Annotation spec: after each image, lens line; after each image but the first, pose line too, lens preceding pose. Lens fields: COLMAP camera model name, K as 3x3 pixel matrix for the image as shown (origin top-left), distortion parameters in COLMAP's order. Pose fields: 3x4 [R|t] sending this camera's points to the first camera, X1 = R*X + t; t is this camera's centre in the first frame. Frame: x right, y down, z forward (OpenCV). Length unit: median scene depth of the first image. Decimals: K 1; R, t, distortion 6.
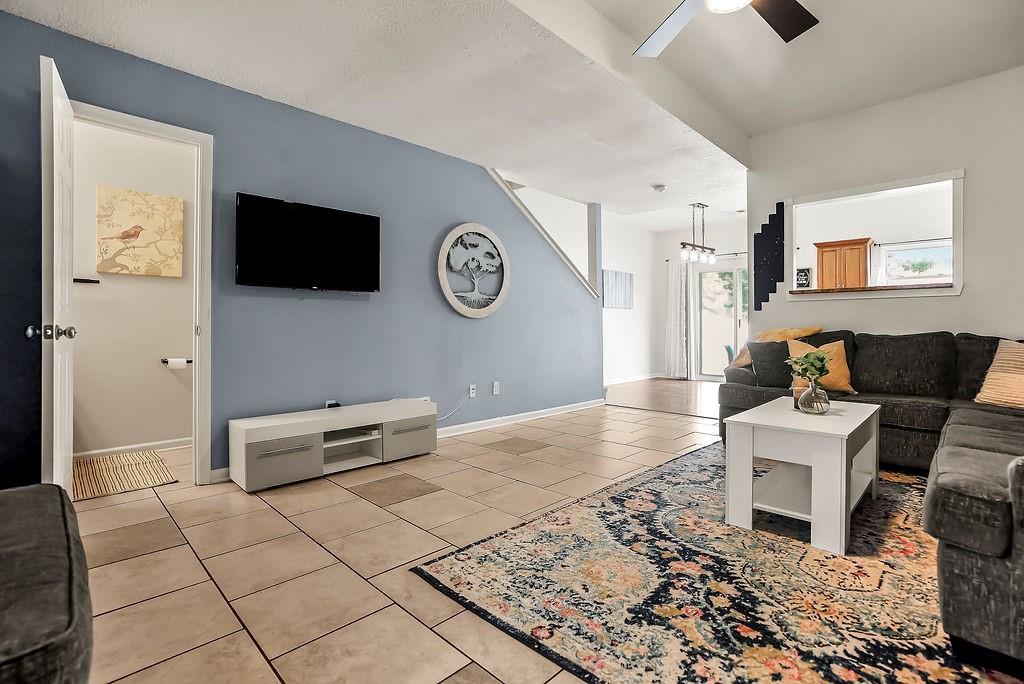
lens RADIAL K [[480.1, 0, 512.0], [0, 480.1, 326.6], [0, 0, 1]] dist [-0.051180, 0.025900]
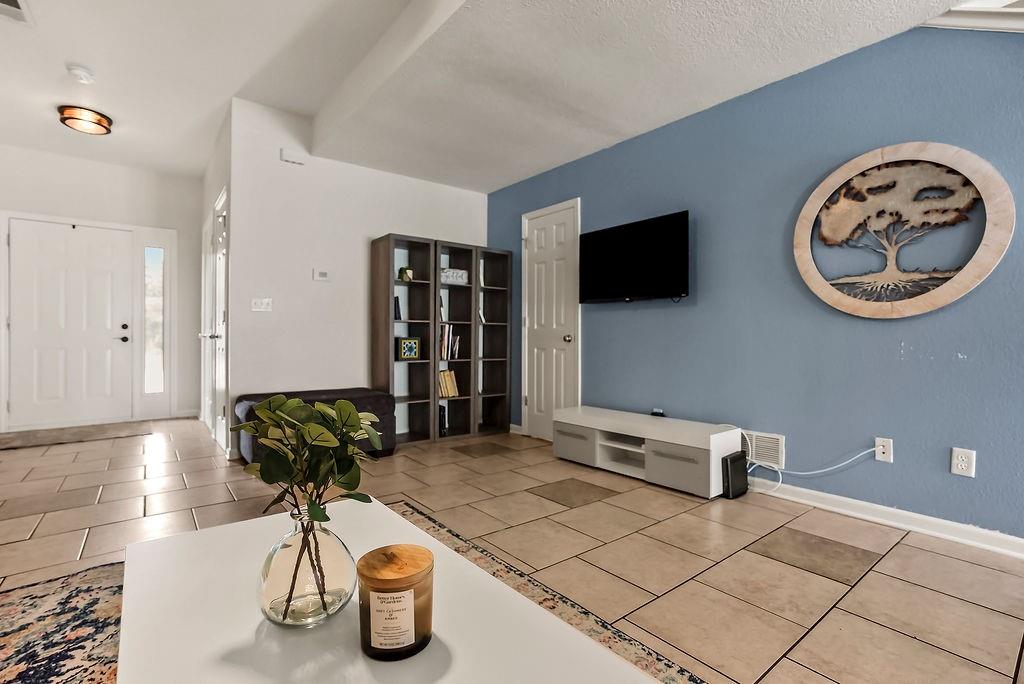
lens RADIAL K [[473.9, 0, 512.4], [0, 473.9, 336.1], [0, 0, 1]] dist [-0.051018, 0.026469]
pose [[-0.110119, -0.007204, -0.993892, 0.921582], [-0.002477, 0.999973, -0.006974, 0.013714], [0.993915, 0.001694, -0.110134, 1.161219]]
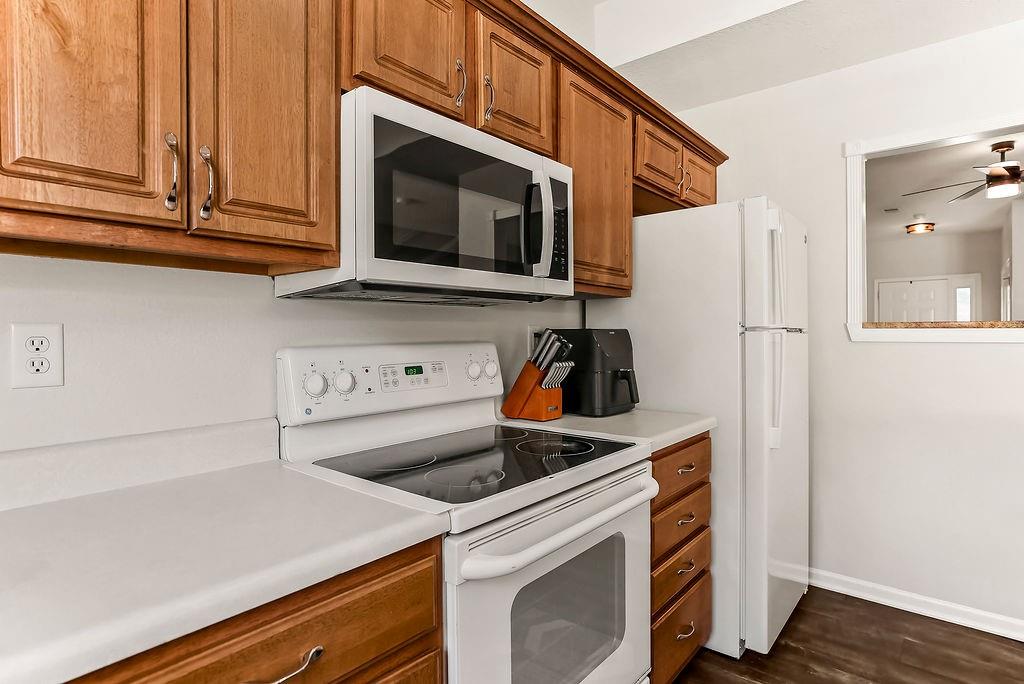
lens RADIAL K [[541.3, 0, 515.1], [0, 541.3, 336.6], [0, 0, 1]] dist [-0.027020, 0.014039]
pose [[-0.996140, 0.002426, -0.087745, 2.180440], [0.002251, 0.999995, 0.002099, -0.112775], [0.087750, 0.001893, -0.996141, 2.481292]]
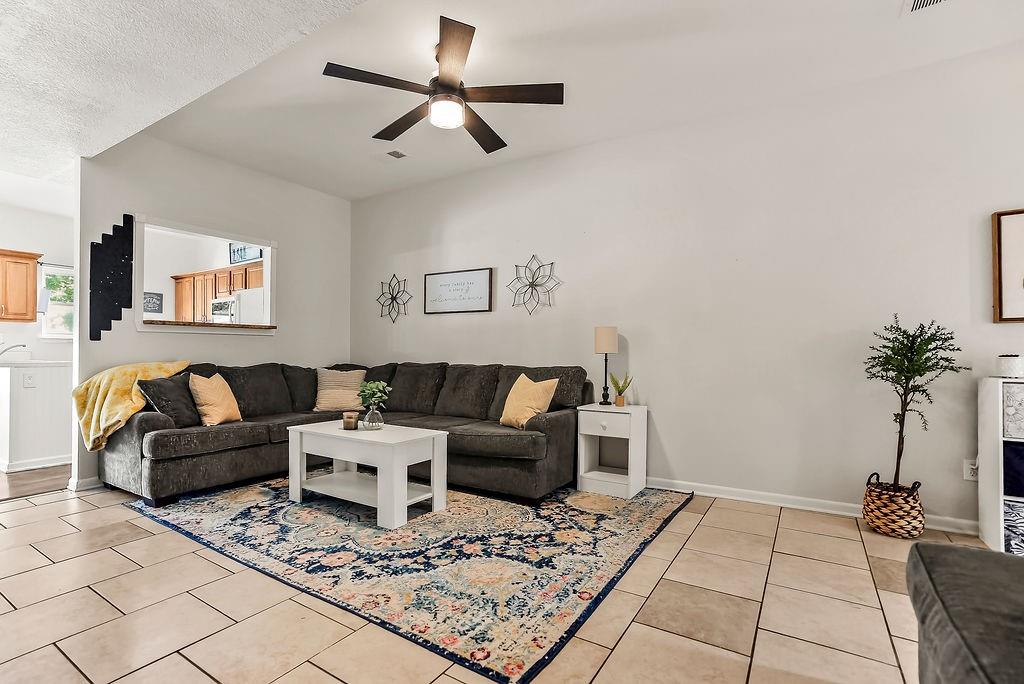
lens RADIAL K [[483.6, 0, 511.3], [0, 483.6, 336.9], [0, 0, 1]] dist [-0.052715, 0.026010]
pose [[-0.220223, 0.031283, 0.974948, -0.763177], [-0.004750, 0.999439, -0.033142, -0.029866], [-0.975438, -0.011930, -0.219951, 0.928522]]
